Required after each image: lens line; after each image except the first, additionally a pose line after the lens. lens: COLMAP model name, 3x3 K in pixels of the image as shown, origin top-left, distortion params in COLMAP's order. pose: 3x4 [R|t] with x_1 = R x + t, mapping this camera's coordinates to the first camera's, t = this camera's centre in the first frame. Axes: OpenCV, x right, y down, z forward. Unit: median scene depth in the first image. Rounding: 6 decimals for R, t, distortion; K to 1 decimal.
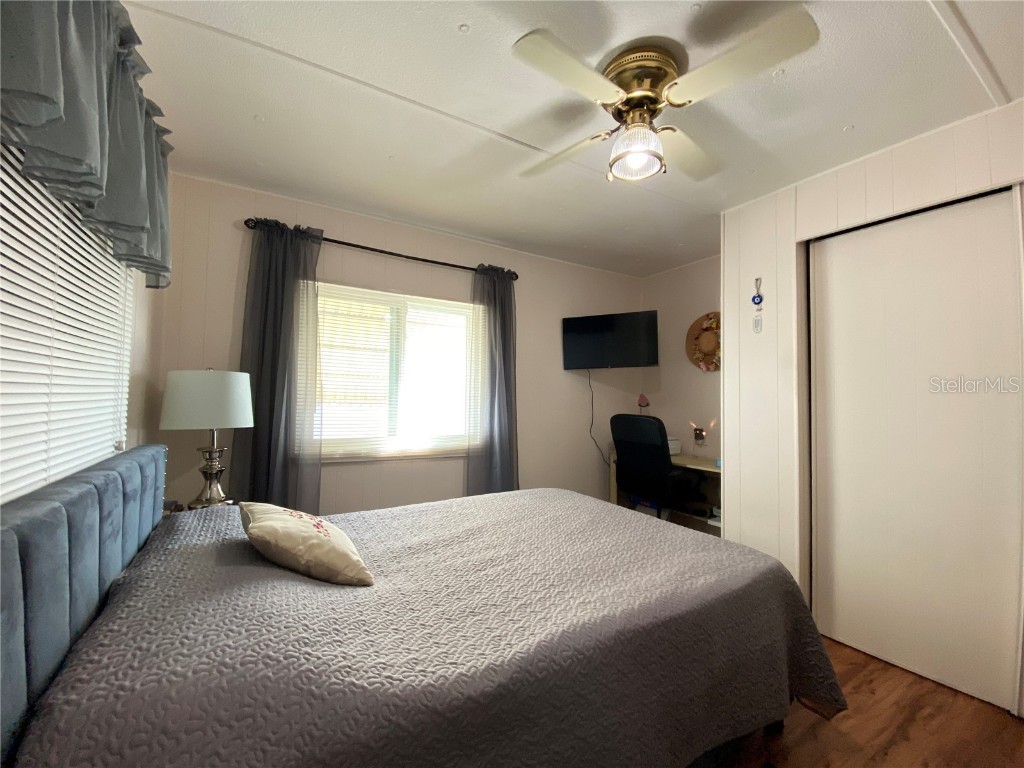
lens RADIAL K [[415.0, 0, 513.5], [0, 415.0, 385.2], [0, 0, 1]] dist [0.032484, -0.026635]
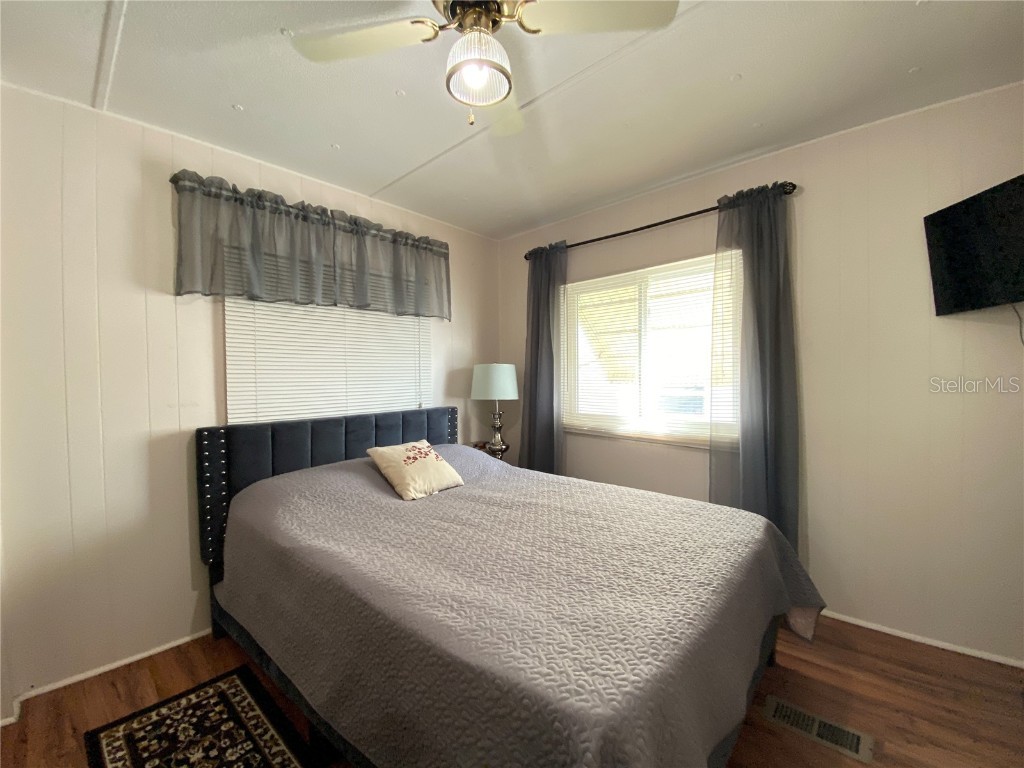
lens RADIAL K [[415.0, 0, 513.5], [0, 415.0, 385.2], [0, 0, 1]] dist [0.032484, -0.026635]
pose [[0.286159, -0.000255, -0.958182, 0.642459], [0.046243, 0.998838, 0.013544, 0.023224], [0.957066, -0.048185, 0.285838, 0.486532]]
